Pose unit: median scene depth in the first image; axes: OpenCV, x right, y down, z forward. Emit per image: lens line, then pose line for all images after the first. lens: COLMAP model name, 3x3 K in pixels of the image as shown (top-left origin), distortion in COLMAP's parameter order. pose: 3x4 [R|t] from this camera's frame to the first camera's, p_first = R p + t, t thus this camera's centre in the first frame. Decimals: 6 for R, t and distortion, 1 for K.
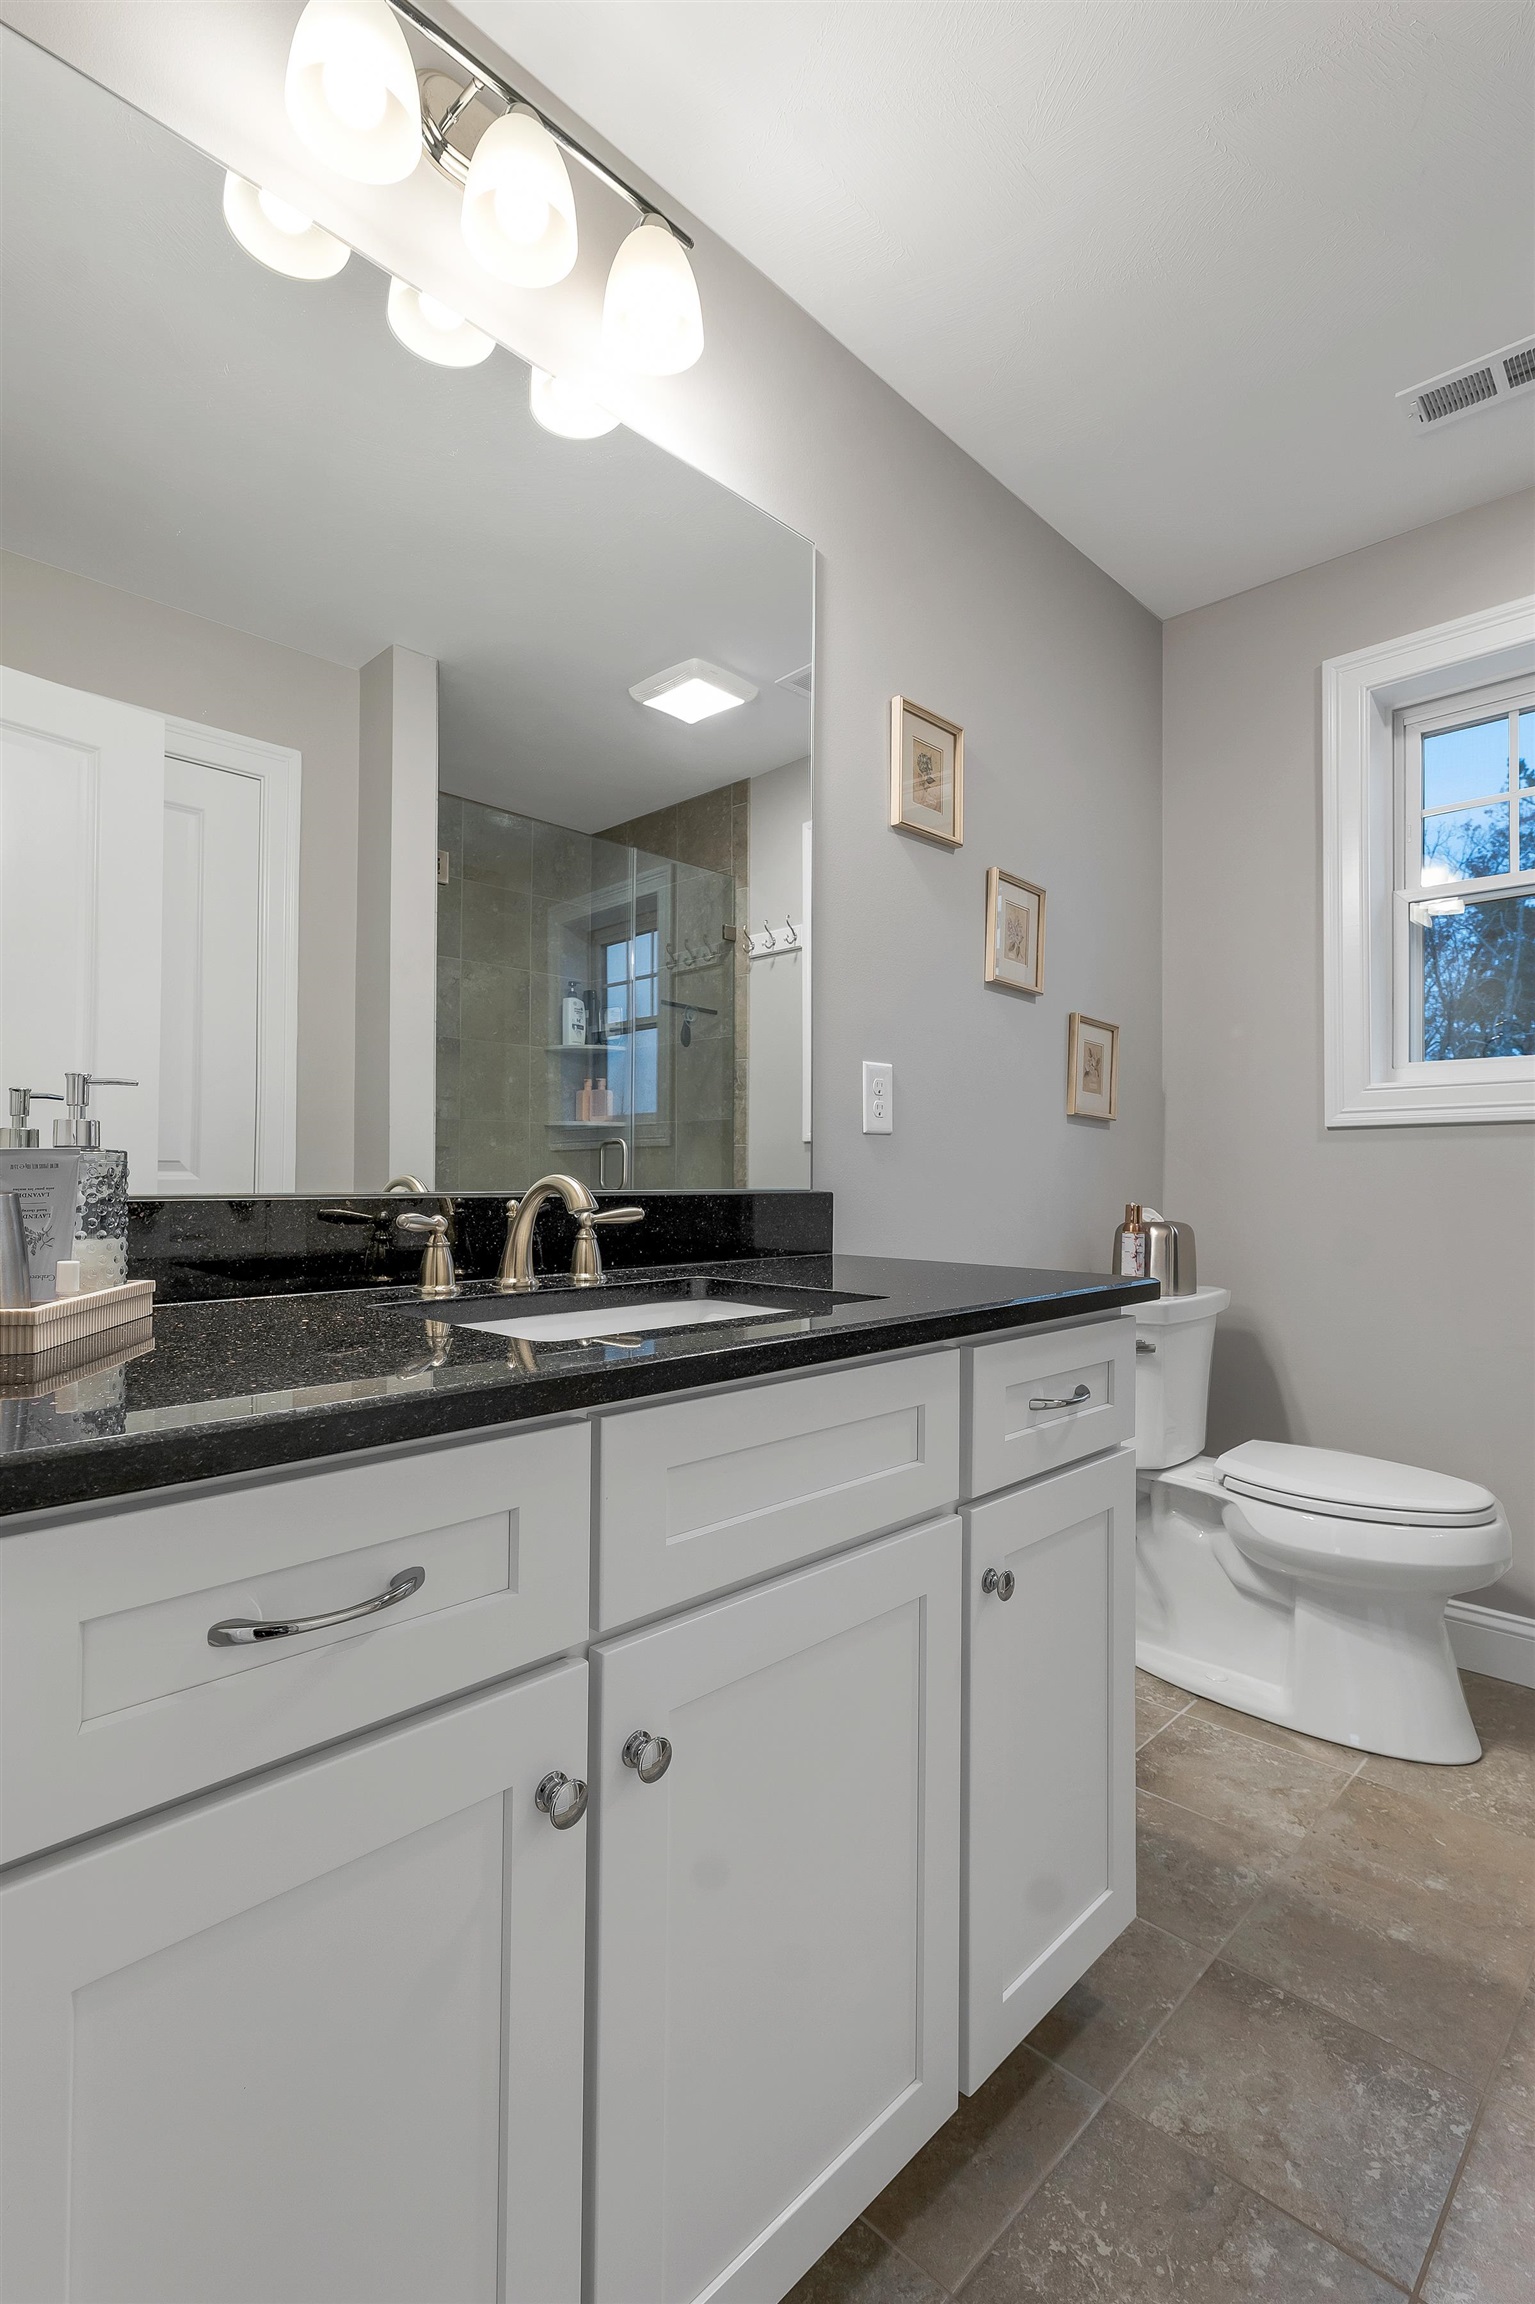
lens RADIAL K [[1075.2, 0, 772.9], [0, 1075.2, 1175.9], [0, 0, 1]] dist [0.000540, -0.000140]
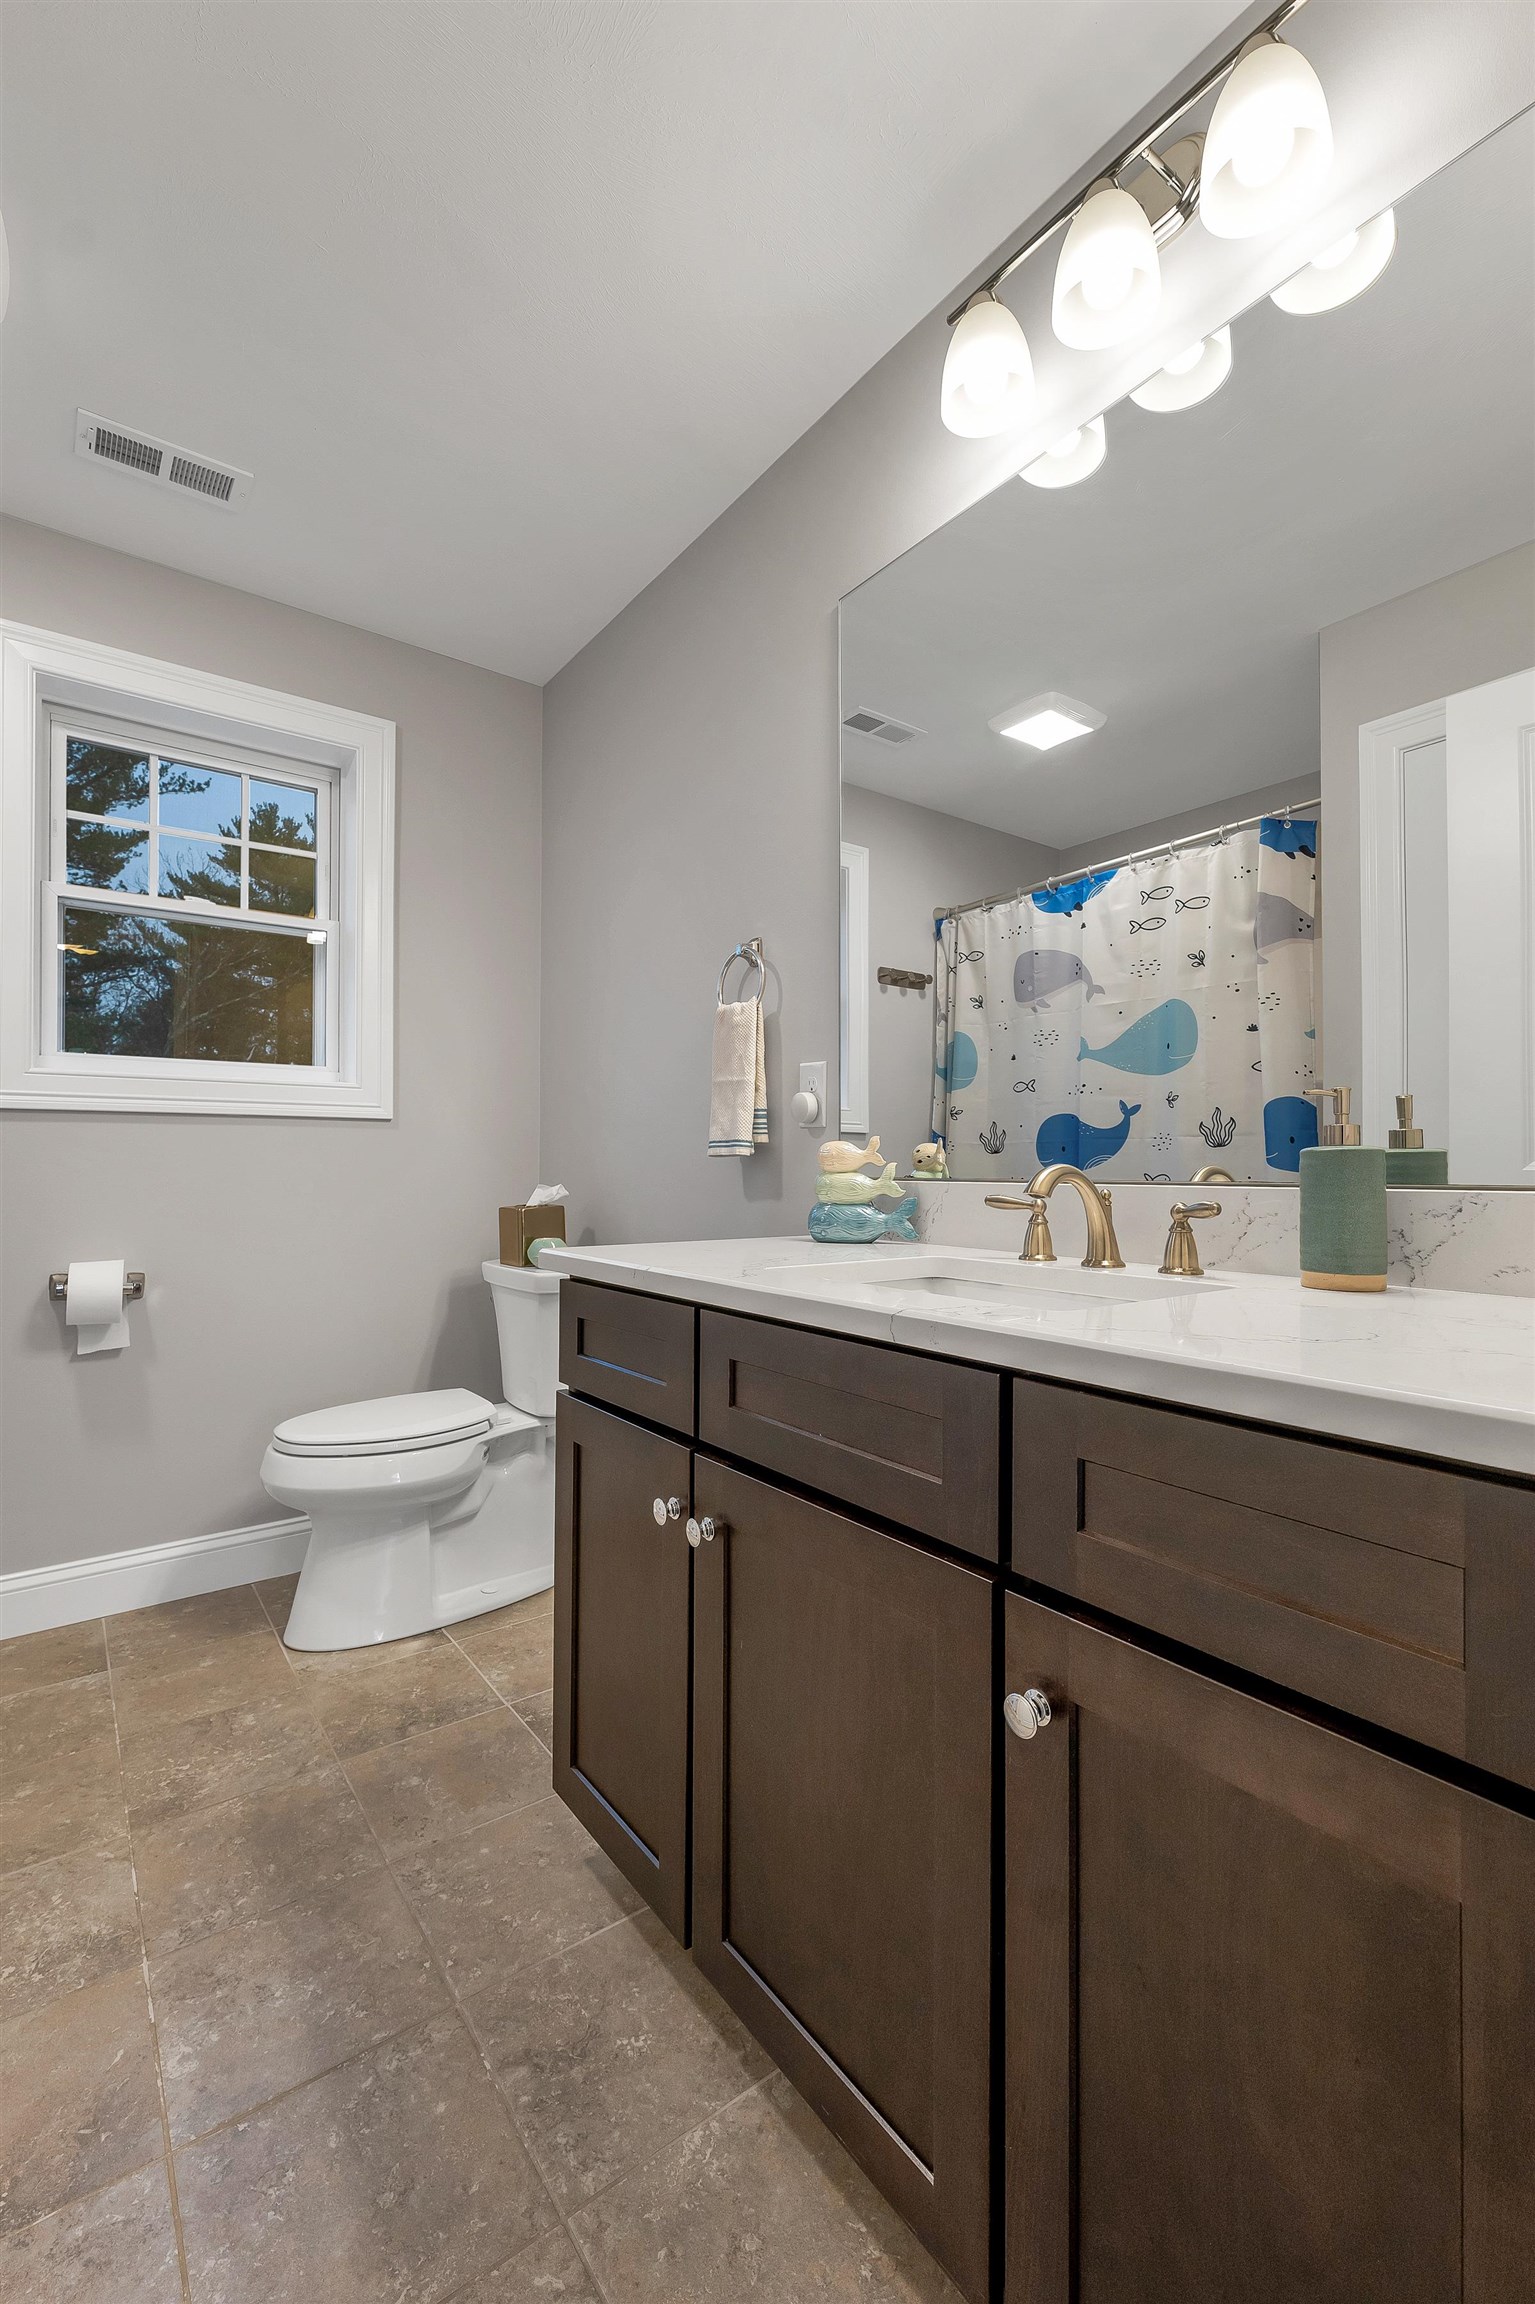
lens RADIAL K [[965.0, 0, 775.9], [0, 965.0, 1153.7], [0, 0, 1]] dist [-0.003080, 0.000140]
pose [[-0.171543, -0.007359, -0.985149, 0.781246], [0.007940, 0.999929, -0.008852, -0.002420], [0.985145, -0.009341, -0.171473, 0.834438]]
